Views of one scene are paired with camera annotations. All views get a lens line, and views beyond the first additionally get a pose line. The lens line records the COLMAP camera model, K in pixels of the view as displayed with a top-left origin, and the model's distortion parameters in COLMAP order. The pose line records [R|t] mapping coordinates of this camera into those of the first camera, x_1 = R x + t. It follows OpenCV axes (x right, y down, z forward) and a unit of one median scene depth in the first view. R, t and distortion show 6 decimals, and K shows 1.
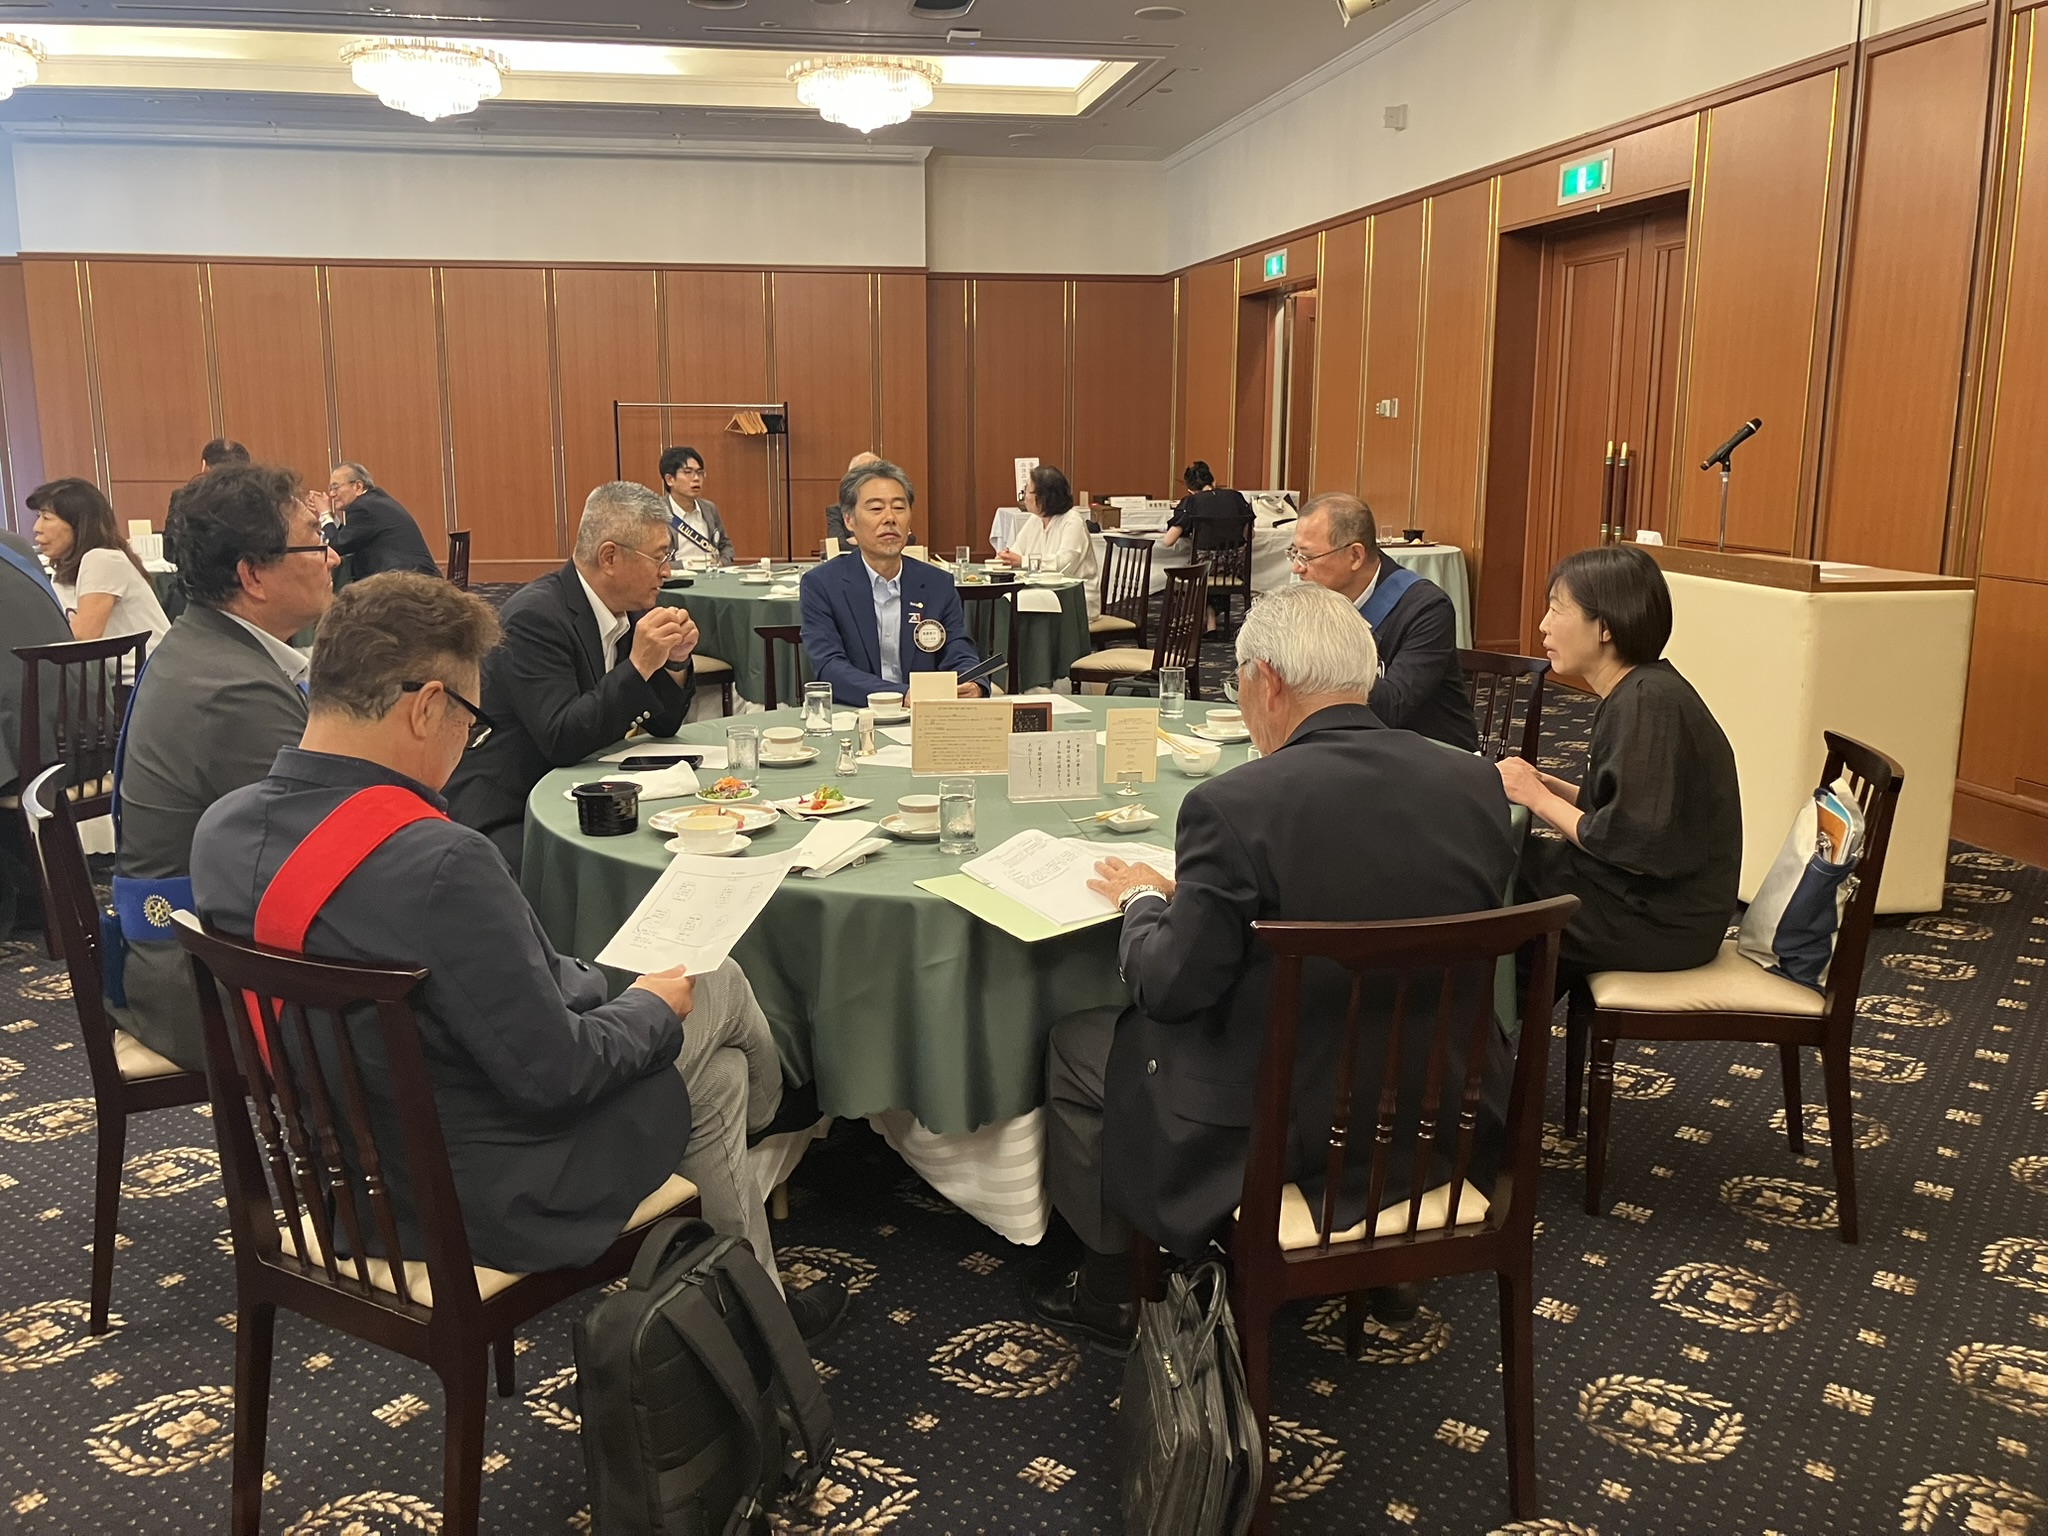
lens RADIAL K [[1675.2, 0, 1022.8], [0, 1675.2, 847.3], [0, 0, 1]] dist [-0.004140, 0.008034]
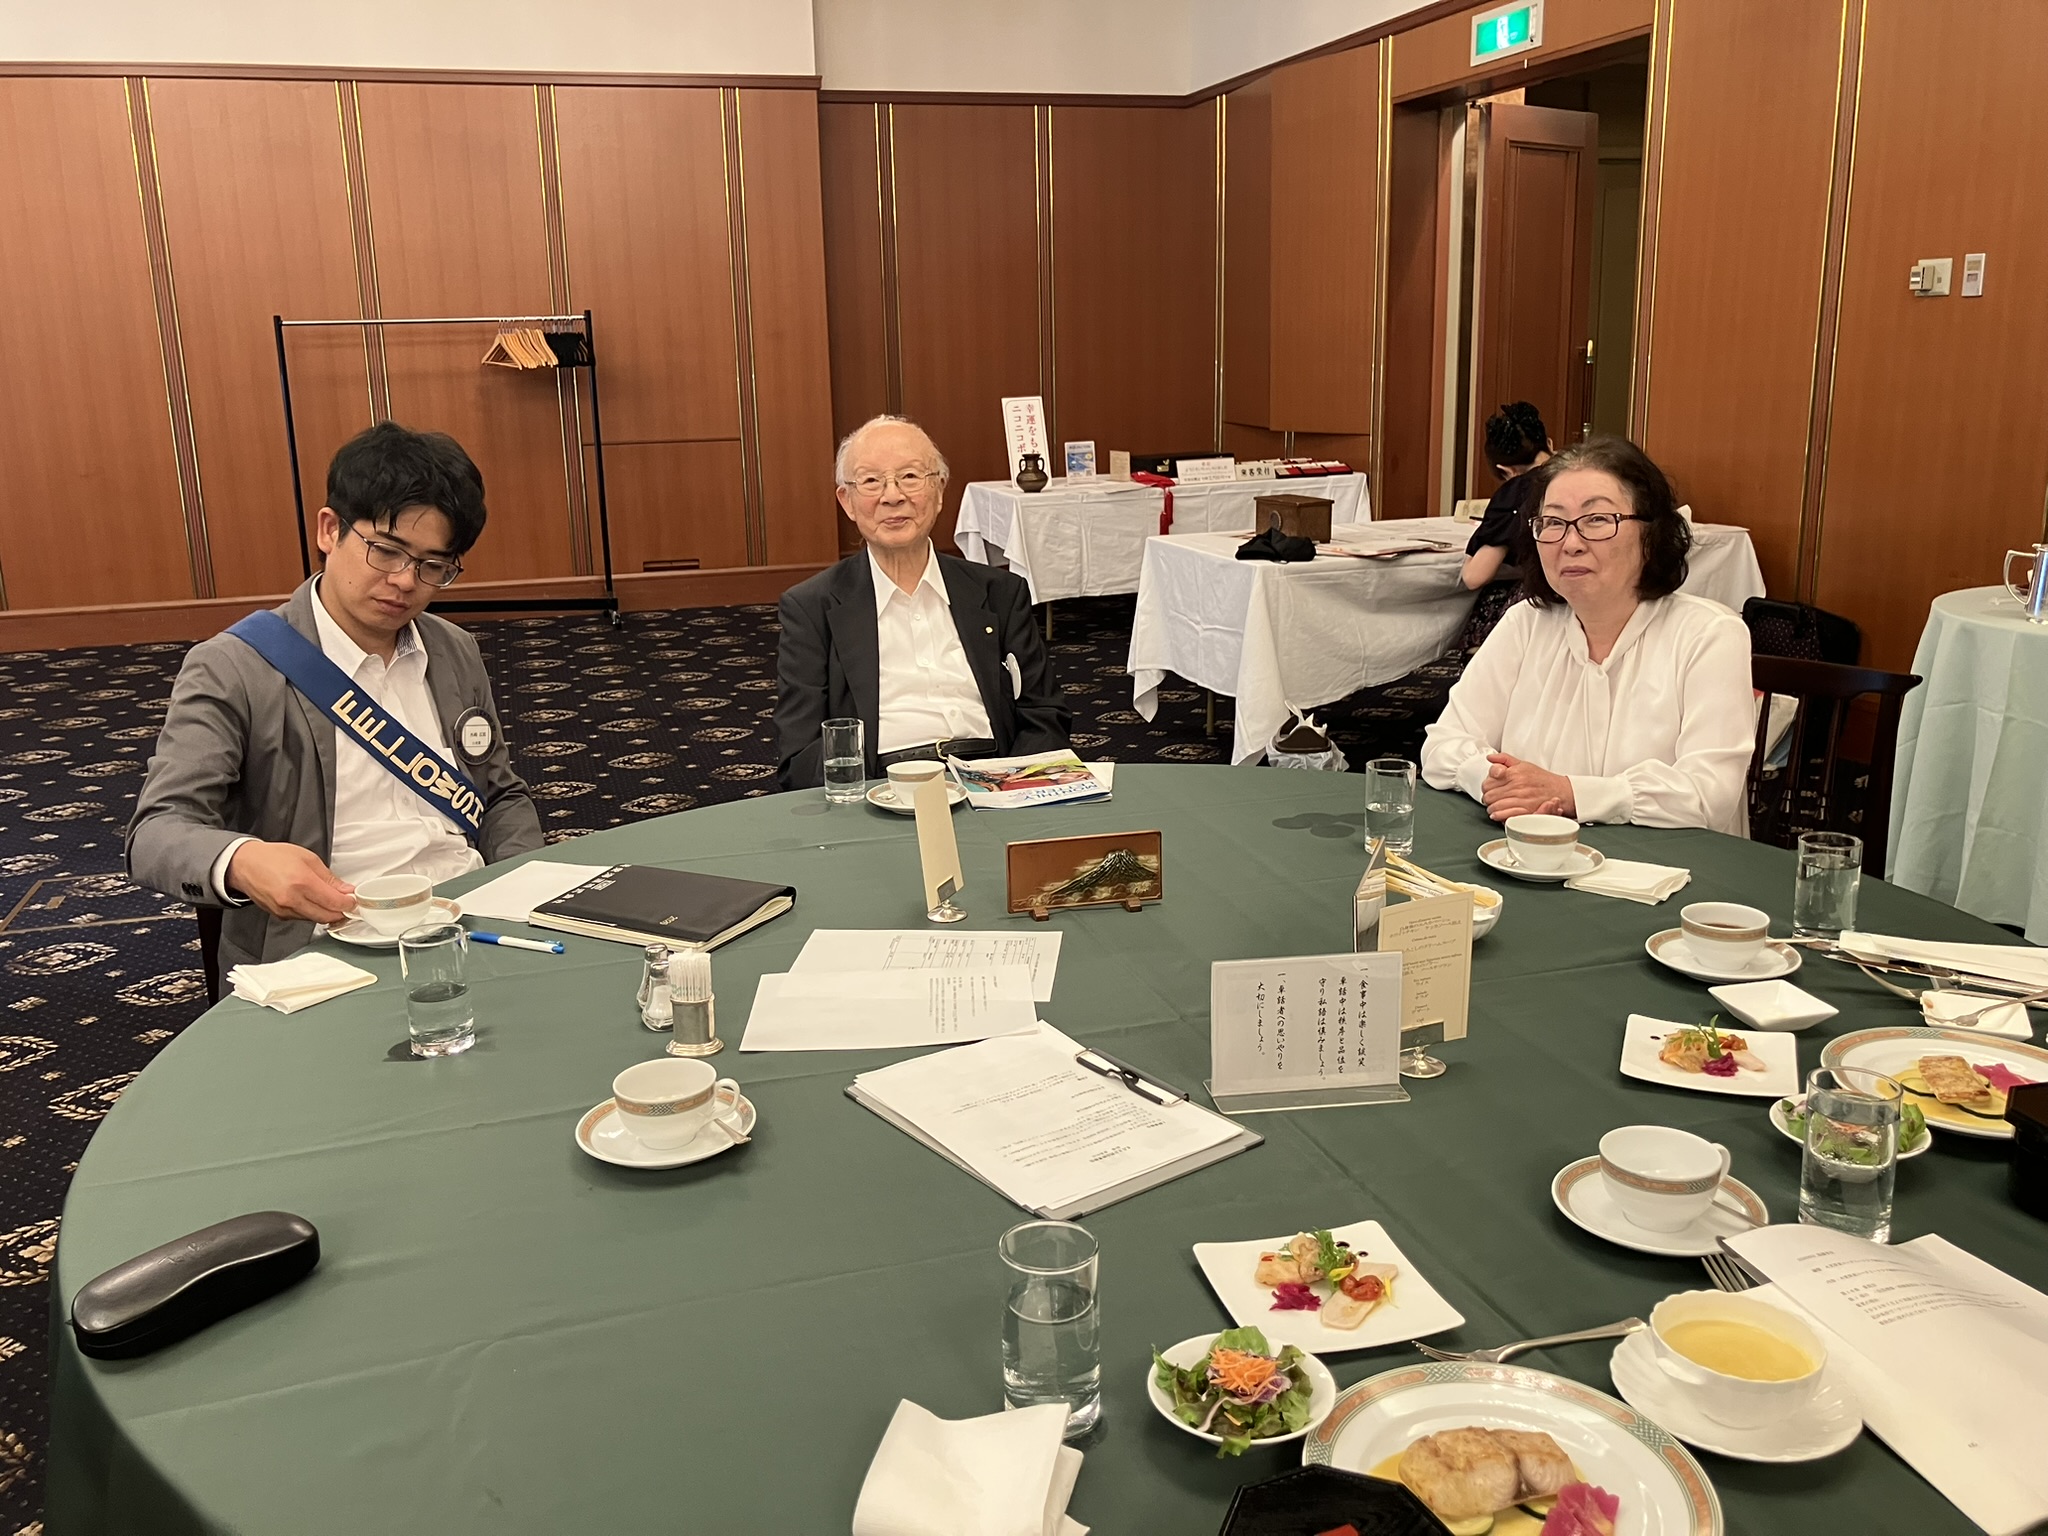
lens RADIAL K [[1725.7, 0, 1018.2], [0, 1725.7, 739.0], [0, 0, 1]] dist [0.018315, 0.000125]
pose [[0.992120, -0.053645, 0.113227, -0.076333], [0.055714, 0.998331, -0.015188, -0.111051], [-0.112223, 0.021376, 0.993453, 0.431900]]
